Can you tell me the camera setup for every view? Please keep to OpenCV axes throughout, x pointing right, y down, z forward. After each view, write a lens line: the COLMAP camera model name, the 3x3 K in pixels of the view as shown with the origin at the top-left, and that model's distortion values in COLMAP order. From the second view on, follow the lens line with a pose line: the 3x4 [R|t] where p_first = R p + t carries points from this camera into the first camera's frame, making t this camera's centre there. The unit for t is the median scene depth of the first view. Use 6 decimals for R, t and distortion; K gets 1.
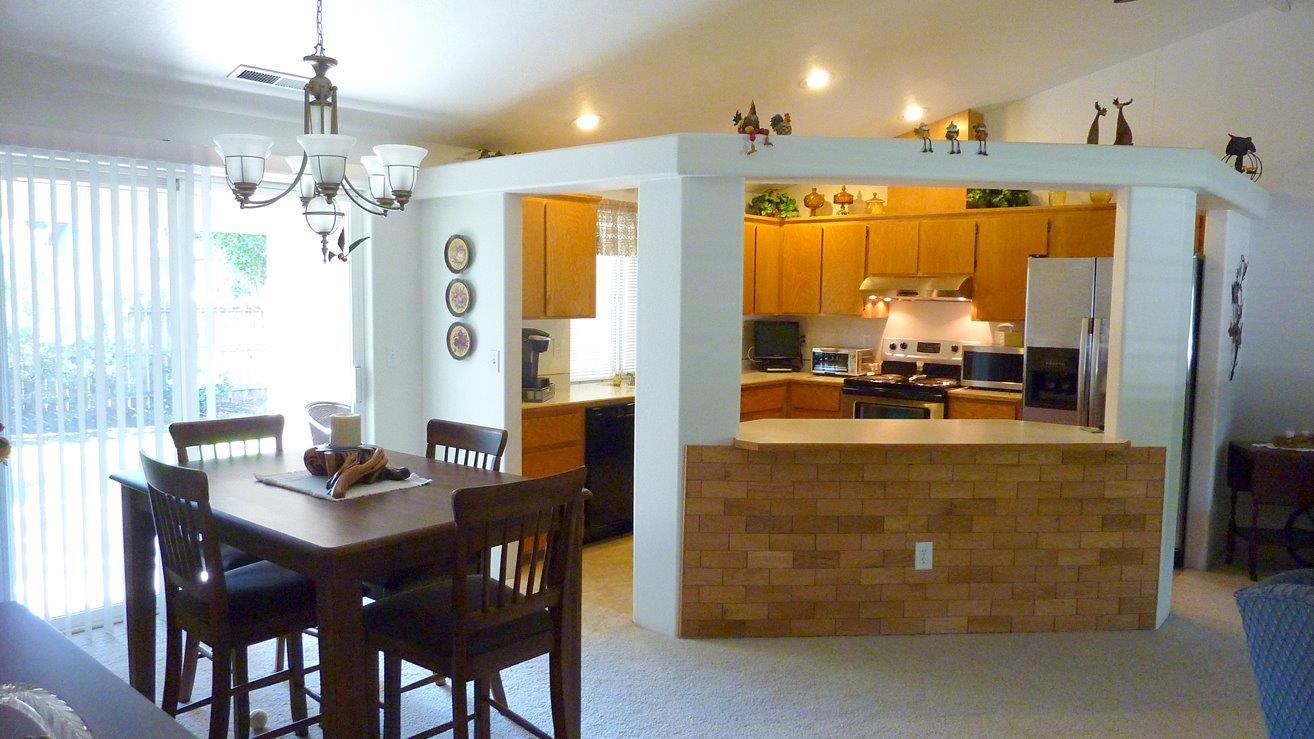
lens RADIAL K [[911.7, 0, 657.0], [0, 911.7, 369.5], [0, 0, 1]] dist [-0.047220, -0.002159]
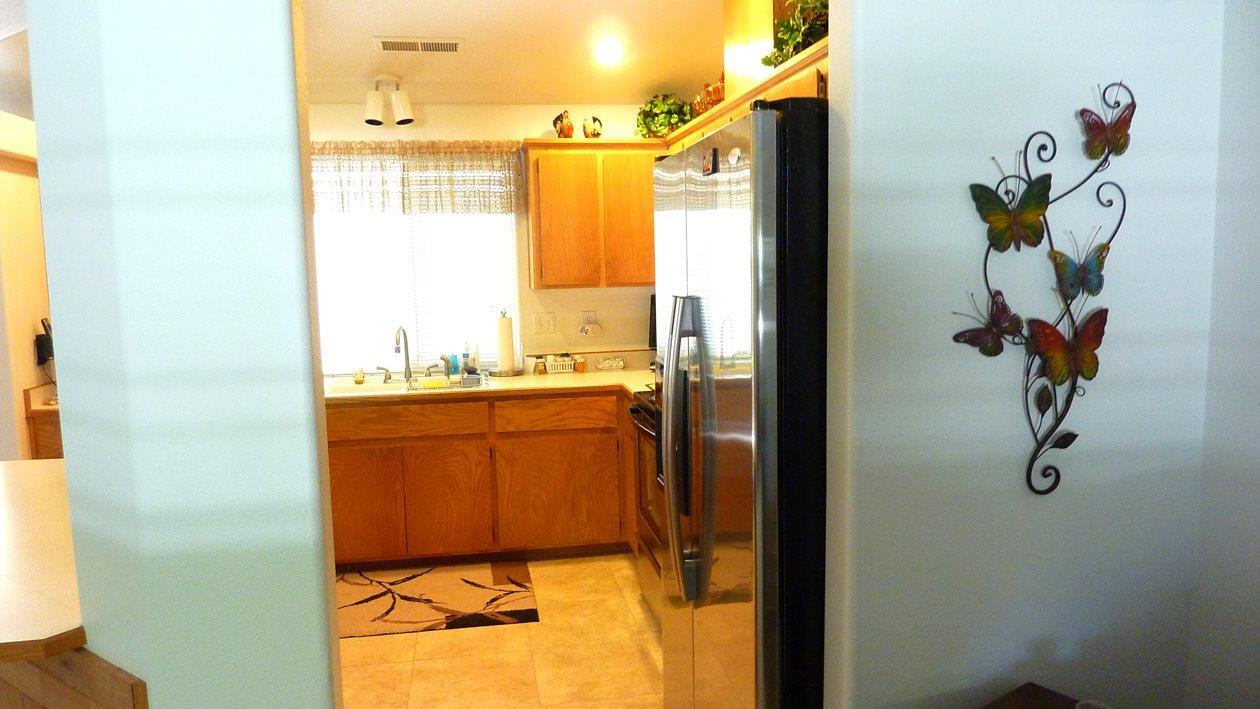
lens RADIAL K [[862.8, 0, 630.0], [0, 862.8, 354.5], [0, 0, 1]] dist [-0.034750, -0.000984]
pose [[0.774014, 0.036885, -0.632094, 0.934368], [-0.013839, 0.999049, 0.041351, -0.061305], [0.633018, -0.023259, 0.773788, 0.876793]]
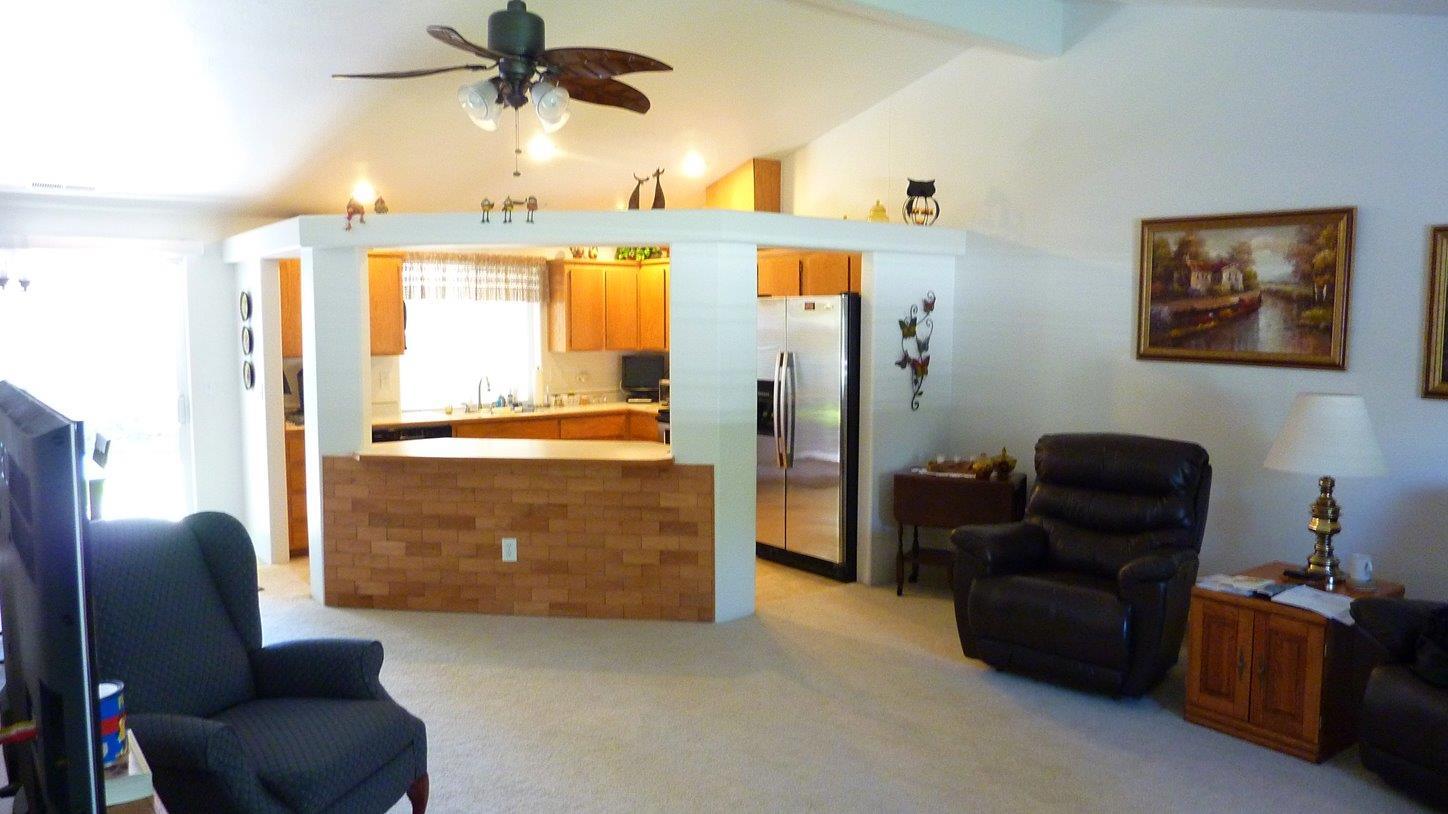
lens RADIAL K [[991.6, 0, 724.0], [0, 991.6, 407.0], [0, 0, 1]] dist [-0.034750, -0.000984]
pose [[0.985003, 0.003730, -0.172495, 0.809213], [-0.003351, 0.999991, 0.002487, 0.008208], [0.172502, -0.001872, 0.985007, -0.266964]]
